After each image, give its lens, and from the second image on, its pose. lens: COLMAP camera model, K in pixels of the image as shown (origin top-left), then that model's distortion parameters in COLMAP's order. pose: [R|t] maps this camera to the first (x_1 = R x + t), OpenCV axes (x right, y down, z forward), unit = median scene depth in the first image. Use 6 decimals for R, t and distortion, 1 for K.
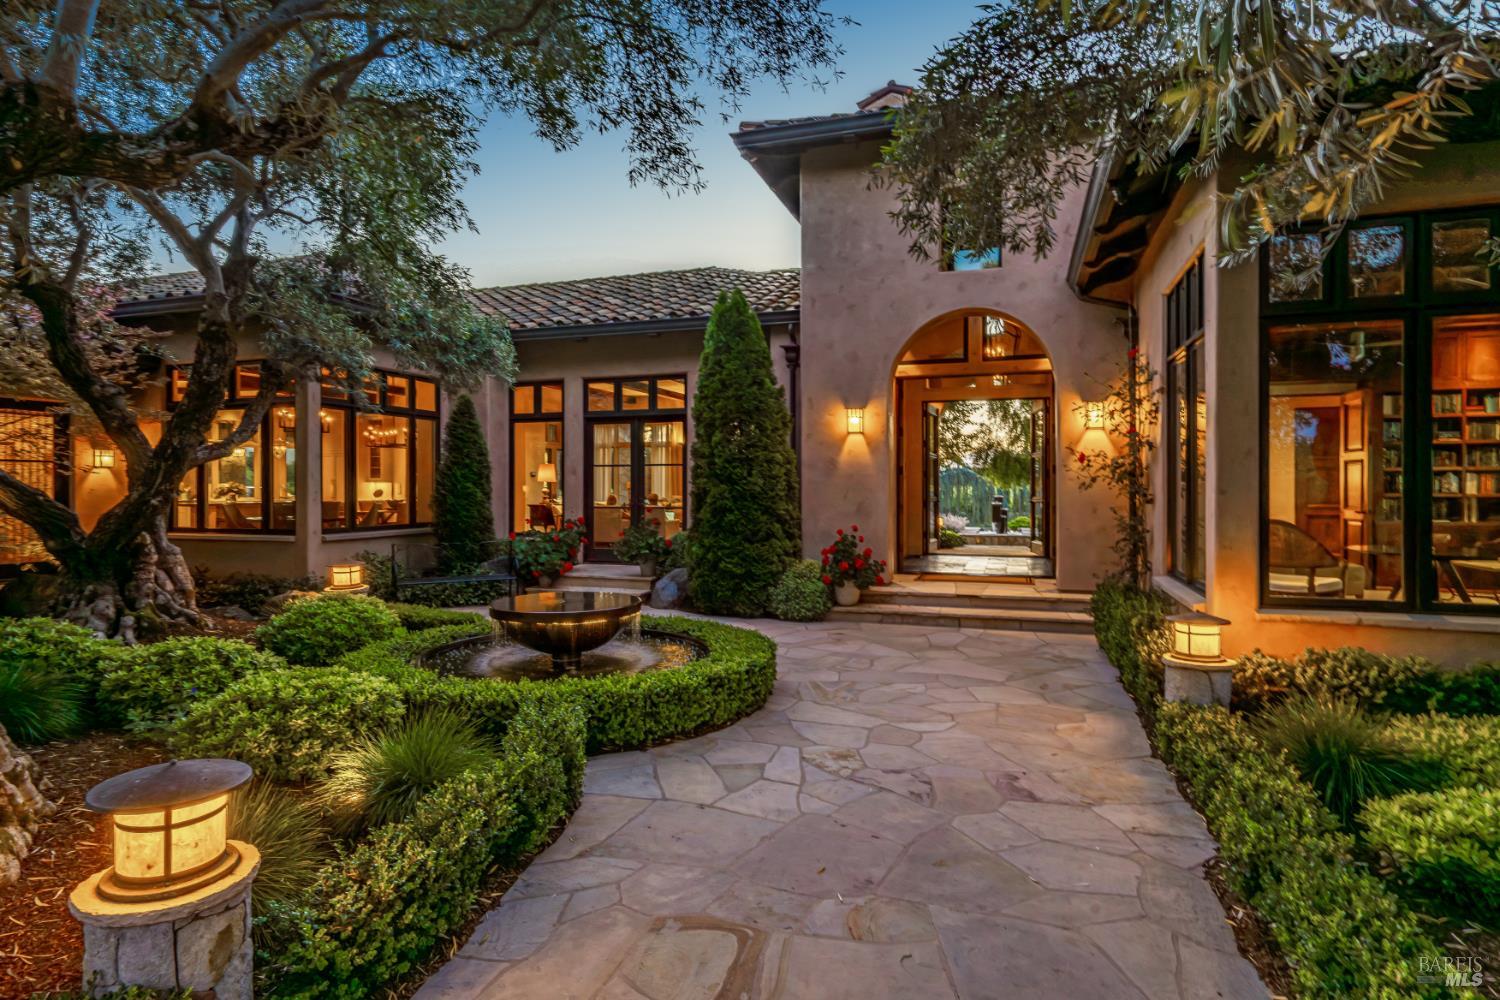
lens RADIAL K [[826.8, 0, 750.0], [0, 826.8, 500.0], [0, 0, 1]] dist [-0.001543, -0.000211]
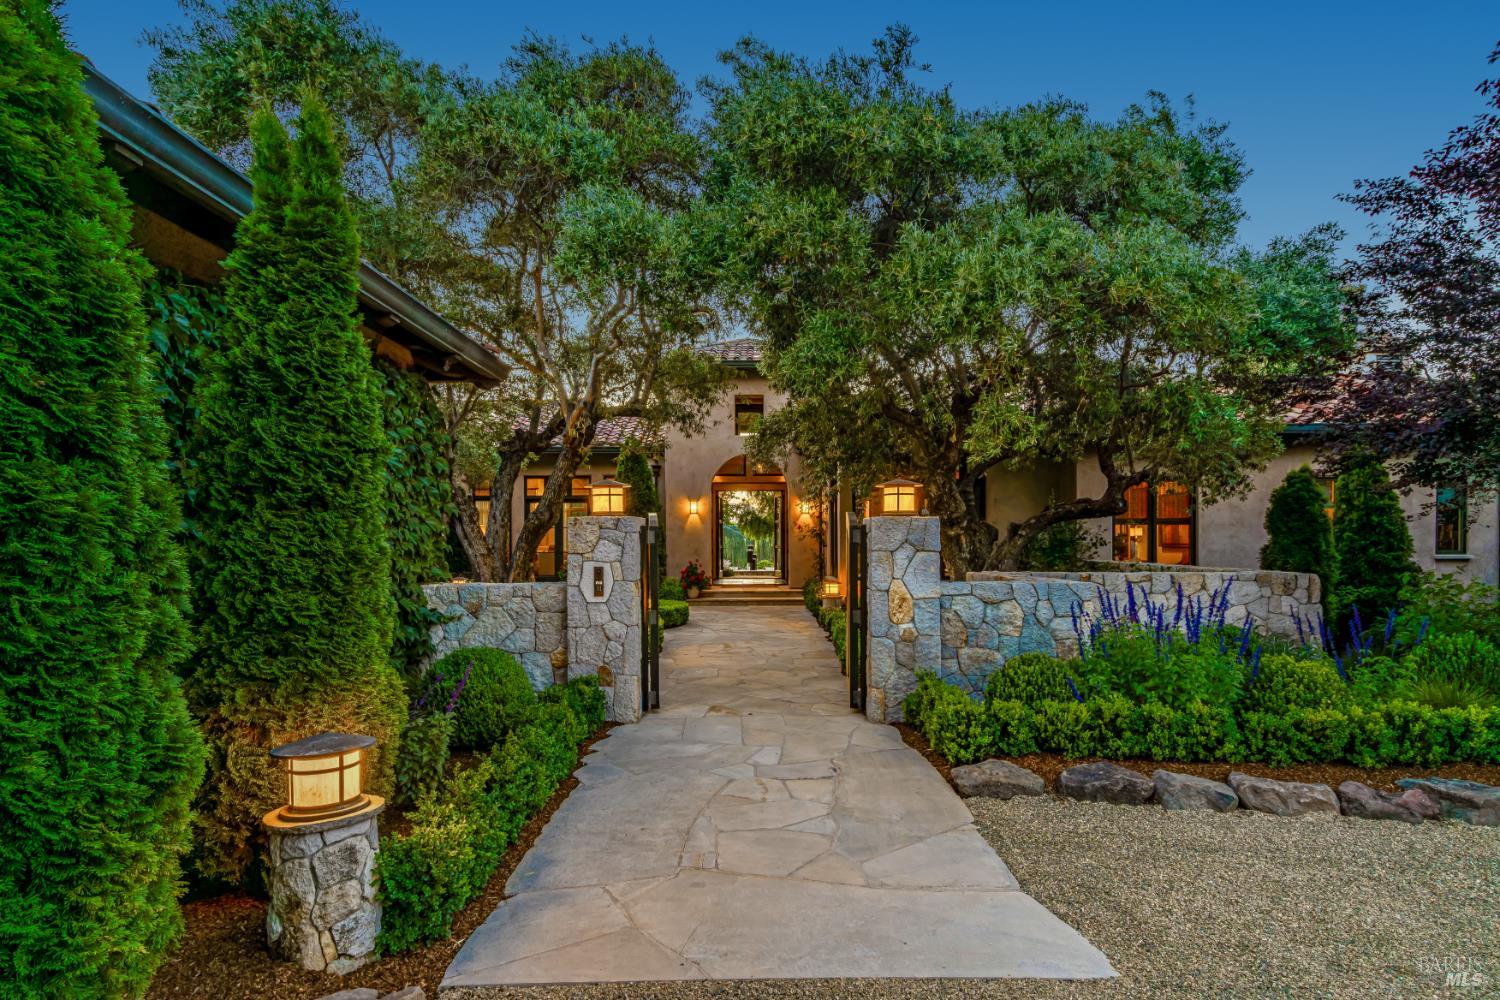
lens RADIAL K [[799.7, 0, 750.0], [0, 799.7, 500.0], [0, 0, 1]] dist [-0.000014, -0.000005]
pose [[0.952600, 0.014840, 0.303864, -0.233473], [0.004348, 0.998043, -0.062373, 0.006504], [-0.304195, 0.060738, 0.950671, -0.619001]]
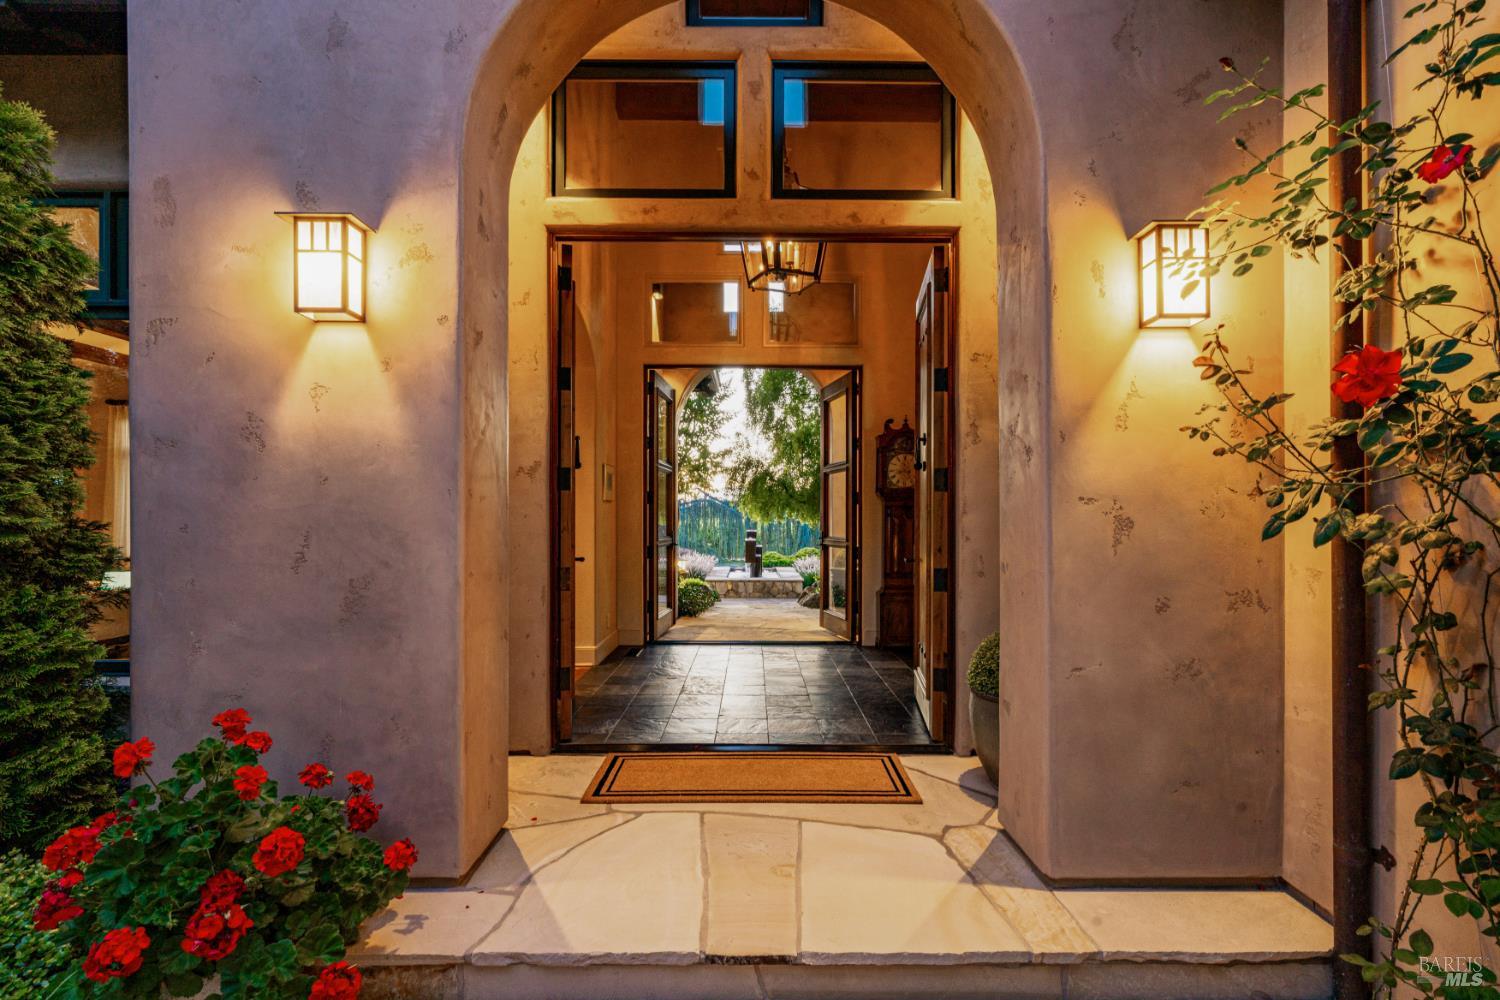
lens RADIAL K [[739.5, 0, 751.6], [0, 739.5, 517.1], [0, 0, 1]] dist [-0.000137, -0.000021]
pose [[0.952078, 0.004951, 0.305817, 0.126714], [0.000798, 0.999825, -0.018671, -0.008034], [-0.305856, 0.018020, 0.951907, 0.513533]]
